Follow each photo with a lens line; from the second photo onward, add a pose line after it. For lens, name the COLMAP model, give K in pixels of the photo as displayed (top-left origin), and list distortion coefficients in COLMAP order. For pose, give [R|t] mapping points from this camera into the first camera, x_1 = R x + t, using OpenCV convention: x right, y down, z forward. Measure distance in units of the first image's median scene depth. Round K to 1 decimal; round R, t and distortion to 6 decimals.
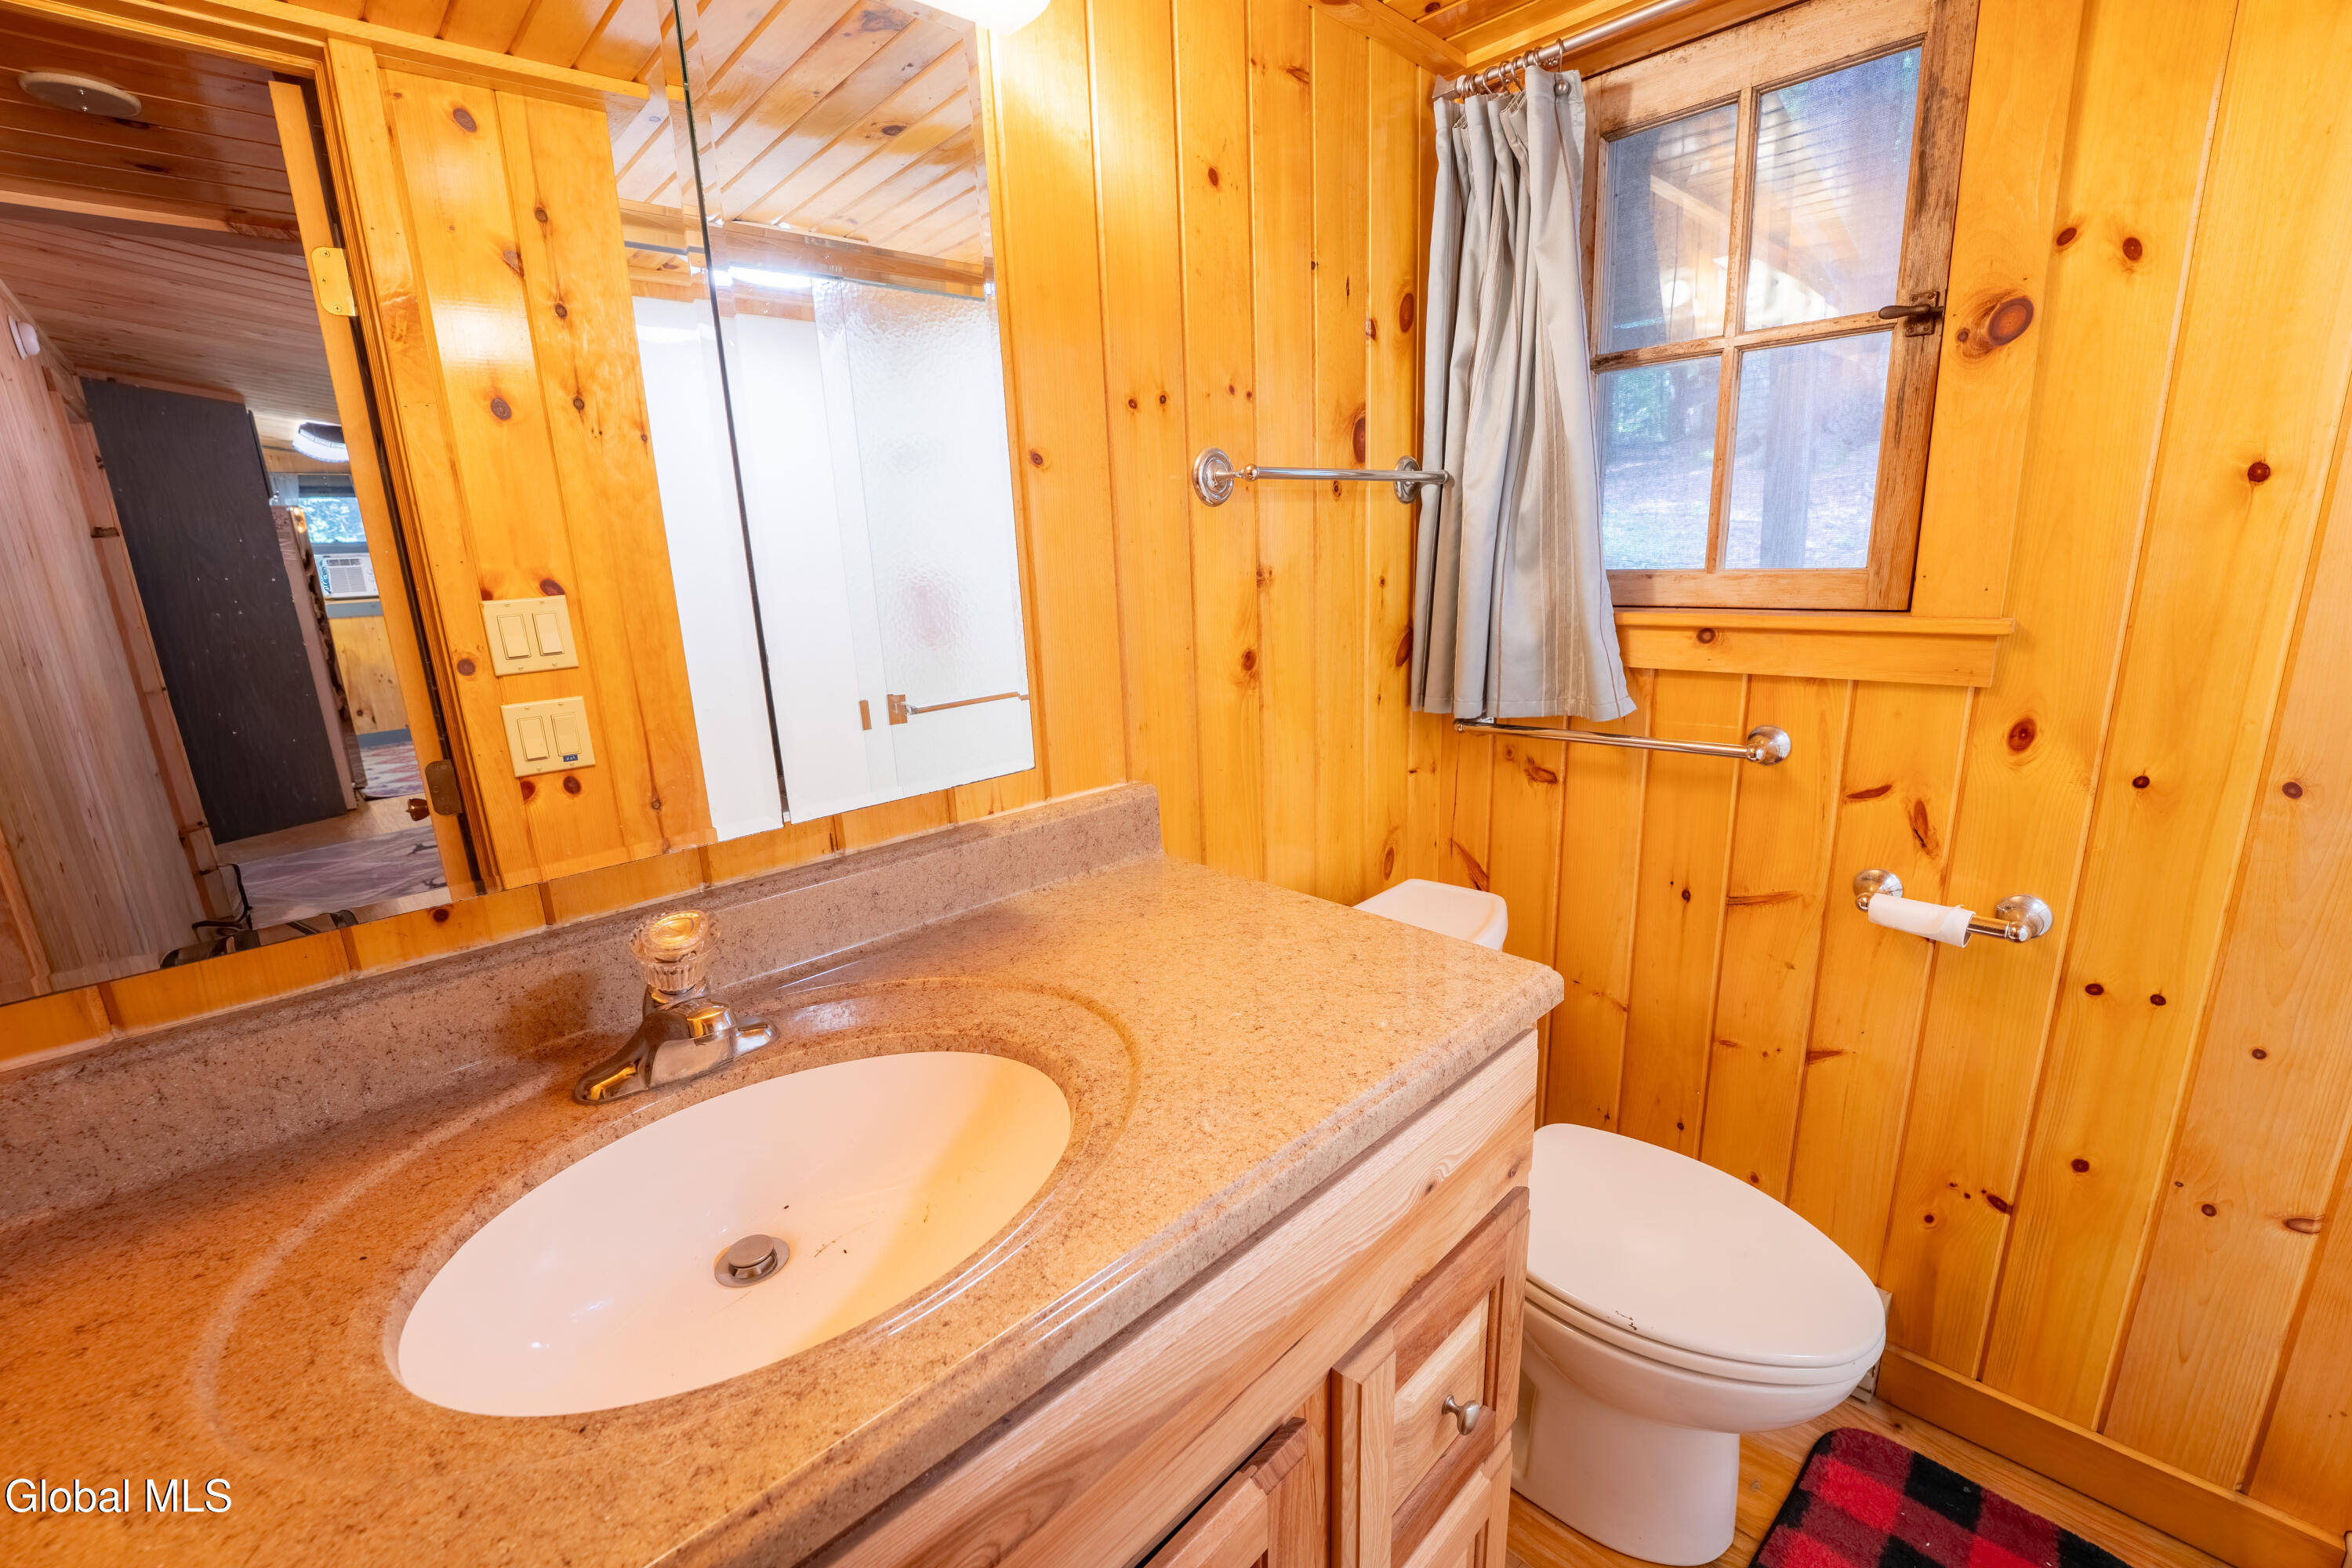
lens RADIAL K [[968.8, 0, 1170.7], [0, 968.8, 787.7], [0, 0, 1]] dist [-0.033061, 0.005385]
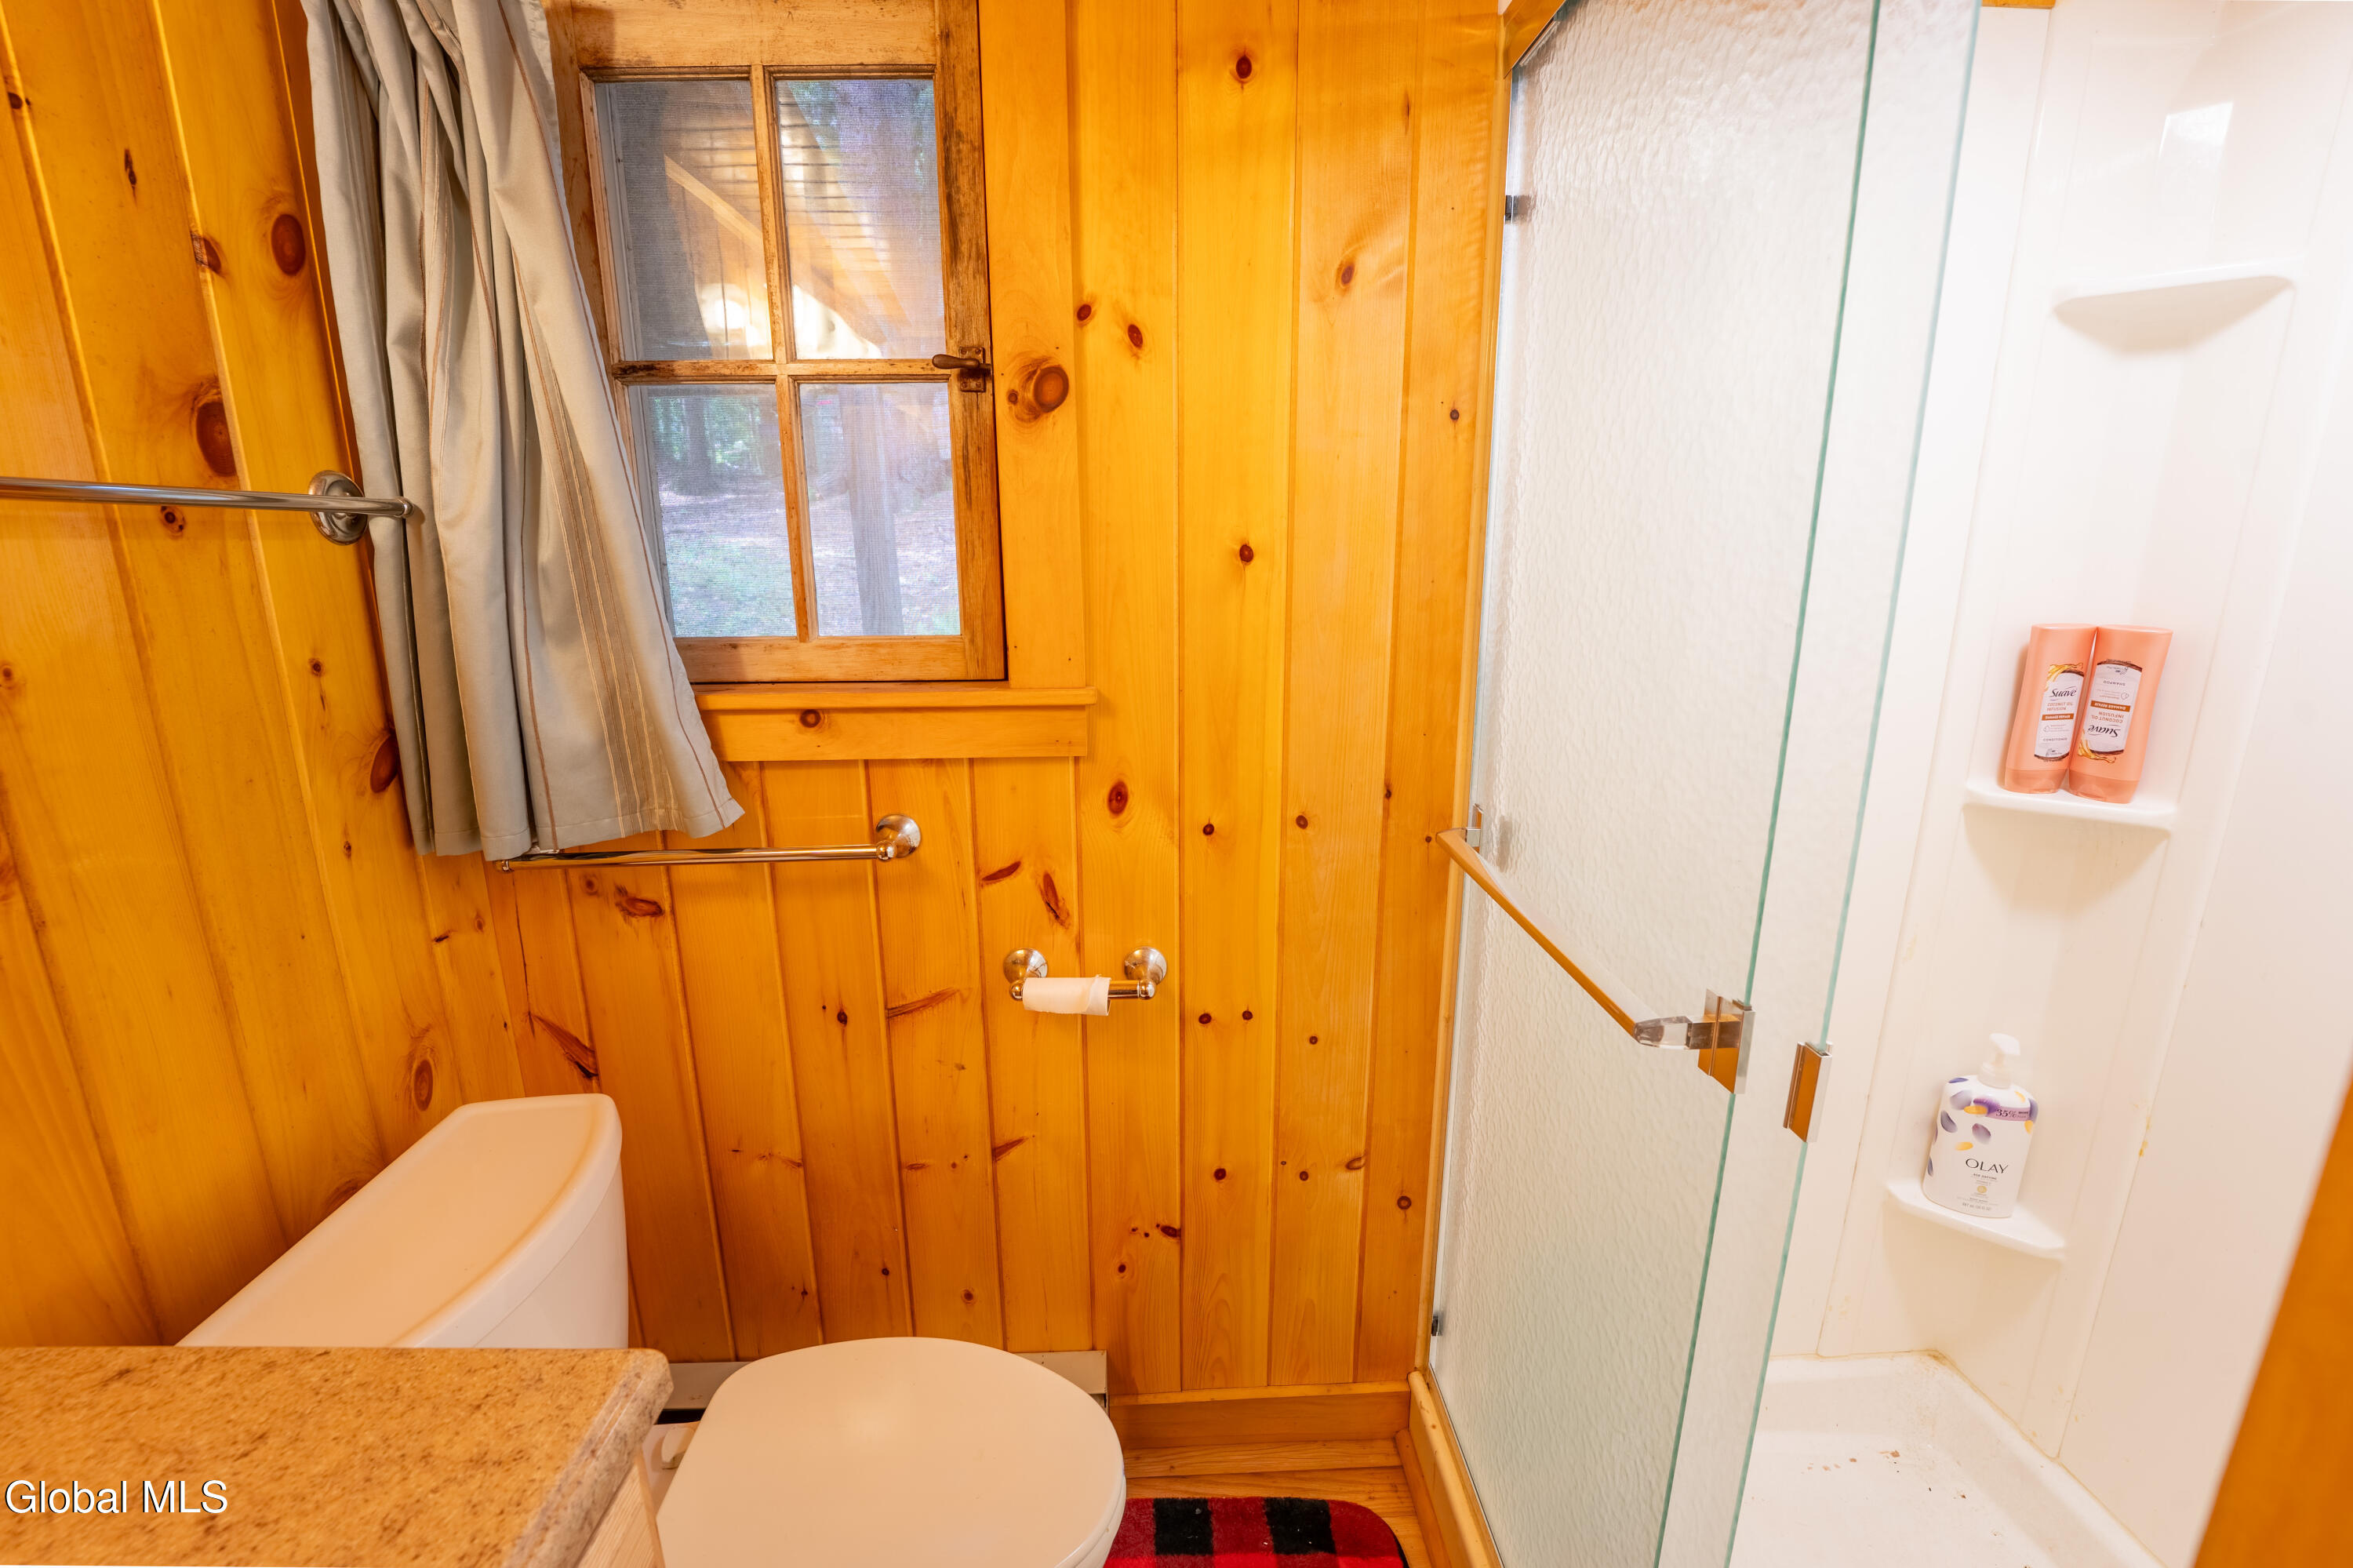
lens RADIAL K [[969.2, 0, 1171.2], [0, 969.2, 787.7], [0, 0, 1]] dist [-0.033061, 0.005385]
pose [[0.666927, -0.135090, 0.732775, 0.145535], [0.155876, 0.986963, 0.040081, -0.084062], [-0.728636, 0.087491, 0.679290, 0.207466]]
